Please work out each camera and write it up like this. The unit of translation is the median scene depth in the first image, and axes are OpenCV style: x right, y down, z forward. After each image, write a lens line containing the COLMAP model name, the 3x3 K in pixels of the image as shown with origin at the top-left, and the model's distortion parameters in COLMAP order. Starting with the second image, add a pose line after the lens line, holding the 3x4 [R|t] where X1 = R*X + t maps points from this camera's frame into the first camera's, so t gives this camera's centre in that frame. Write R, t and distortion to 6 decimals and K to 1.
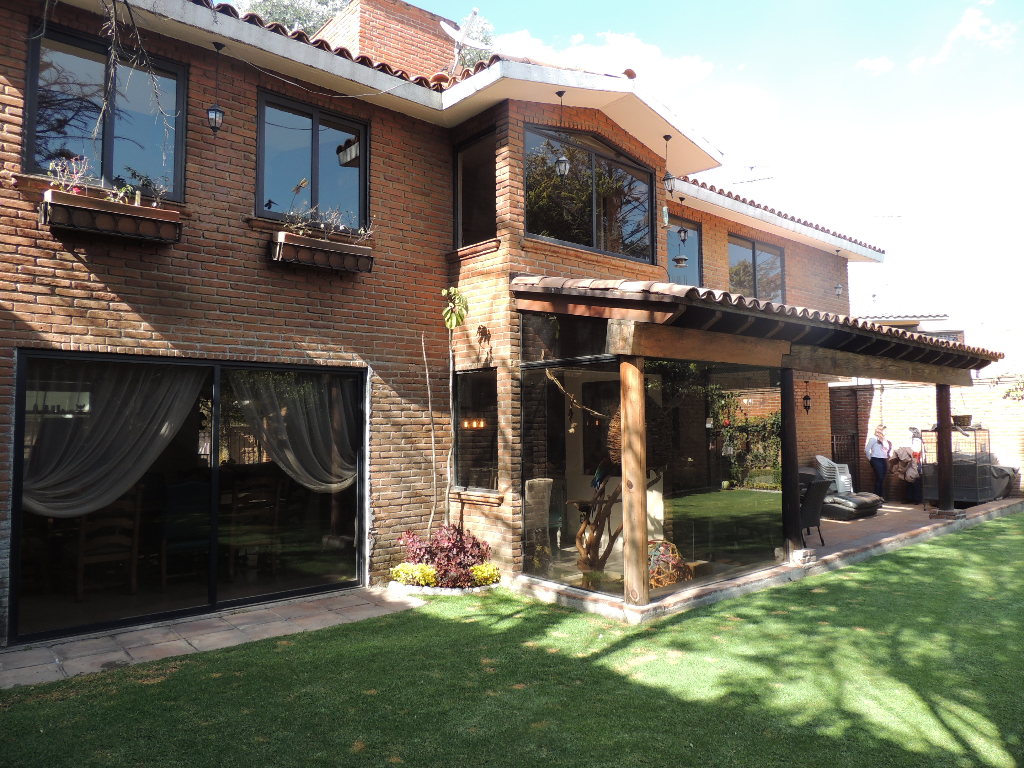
lens RADIAL K [[713.9, 0, 508.6], [0, 713.9, 384.3], [0, 0, 1]] dist [-0.044493, 0.005828]
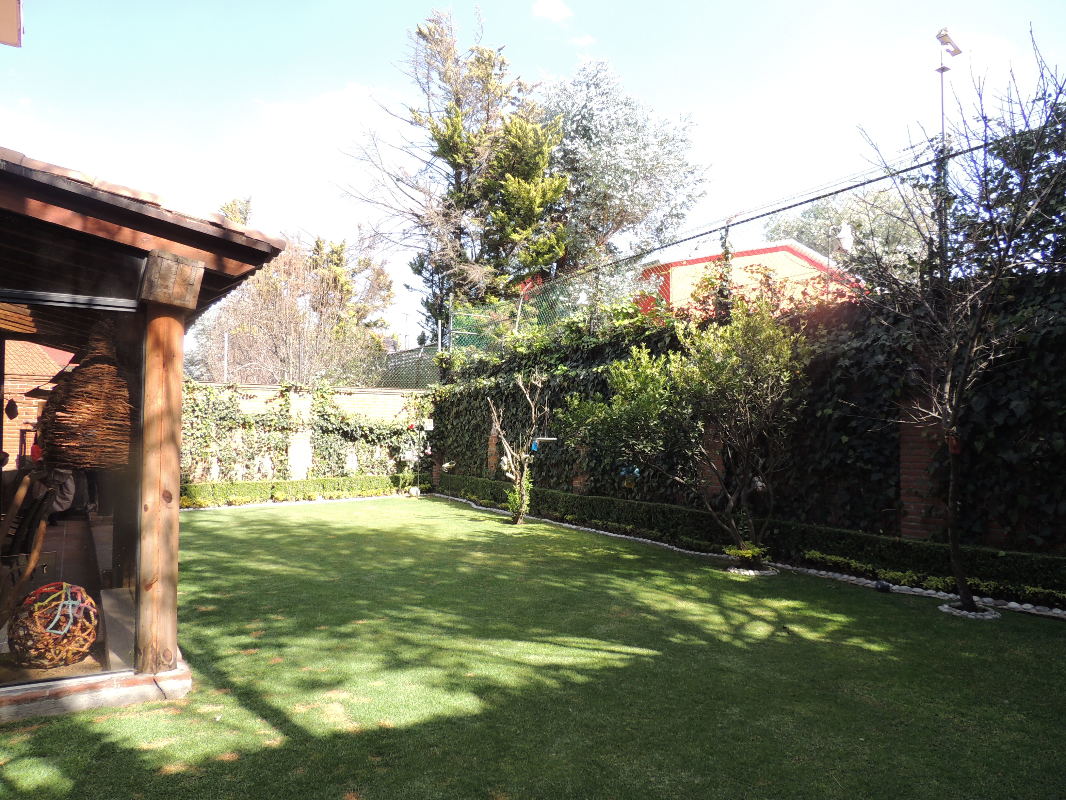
lens RADIAL K [[743.1, 0, 529.4], [0, 743.1, 398.3], [0, 0, 1]] dist [-0.044493, 0.005828]
pose [[0.167852, 0.056500, 0.984192, -0.618896], [-0.067388, 0.996679, -0.045724, 0.072844], [-0.983506, -0.058648, 0.171102, 0.708940]]
